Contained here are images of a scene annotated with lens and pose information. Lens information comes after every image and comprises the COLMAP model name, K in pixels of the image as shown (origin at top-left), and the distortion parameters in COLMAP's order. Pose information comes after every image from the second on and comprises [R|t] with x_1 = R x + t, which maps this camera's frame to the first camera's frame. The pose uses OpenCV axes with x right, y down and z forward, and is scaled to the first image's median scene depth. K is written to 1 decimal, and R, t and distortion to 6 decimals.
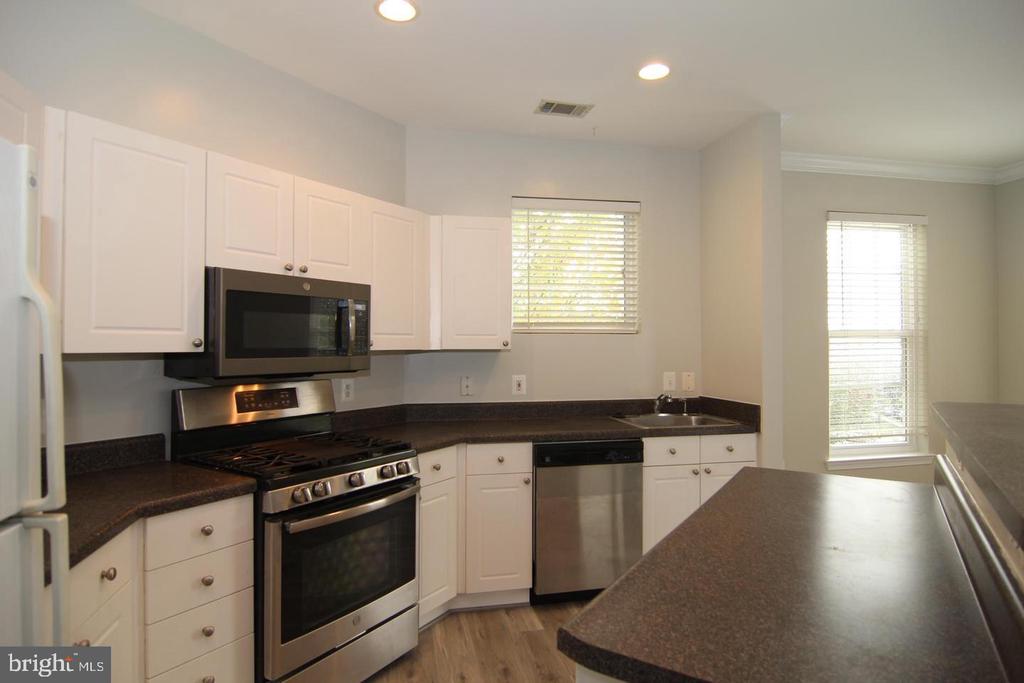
lens RADIAL K [[579.6, 0, 511.5], [0, 579.6, 343.1], [0, 0, 1]] dist [-0.006401, -0.002125]
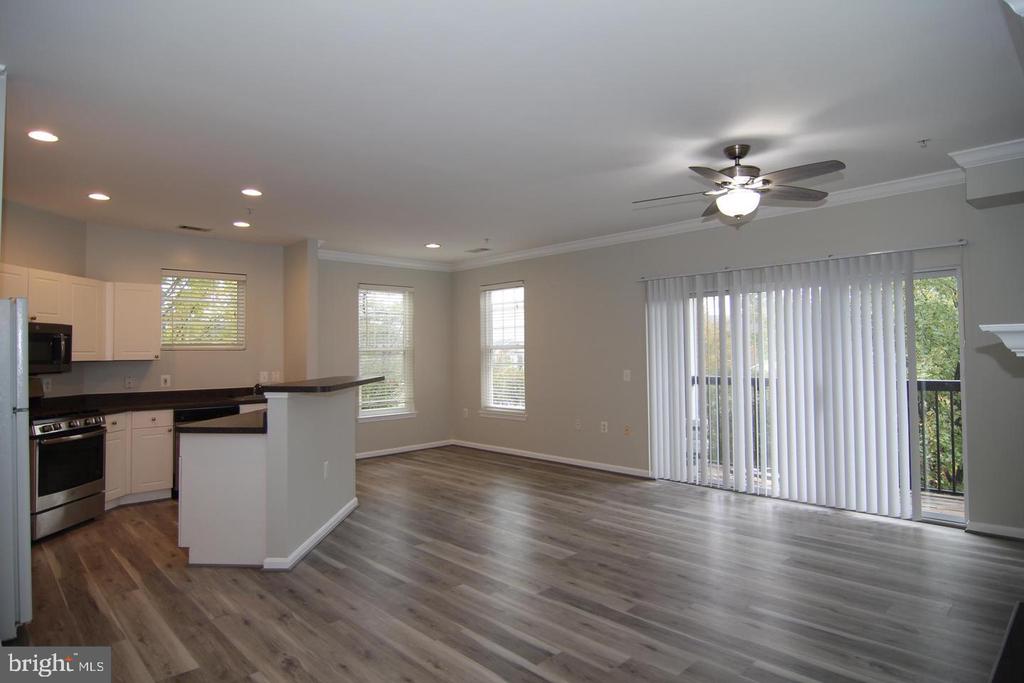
lens RADIAL K [[579.6, 0, 508.5], [0, 579.6, 339.6], [0, 0, 1]] dist [-0.006401, -0.002125]
pose [[0.855182, 0.003930, 0.518312, -0.006719], [0.010451, 0.999637, -0.024823, 0.004073], [-0.518222, 0.026645, 0.854831, -1.069253]]
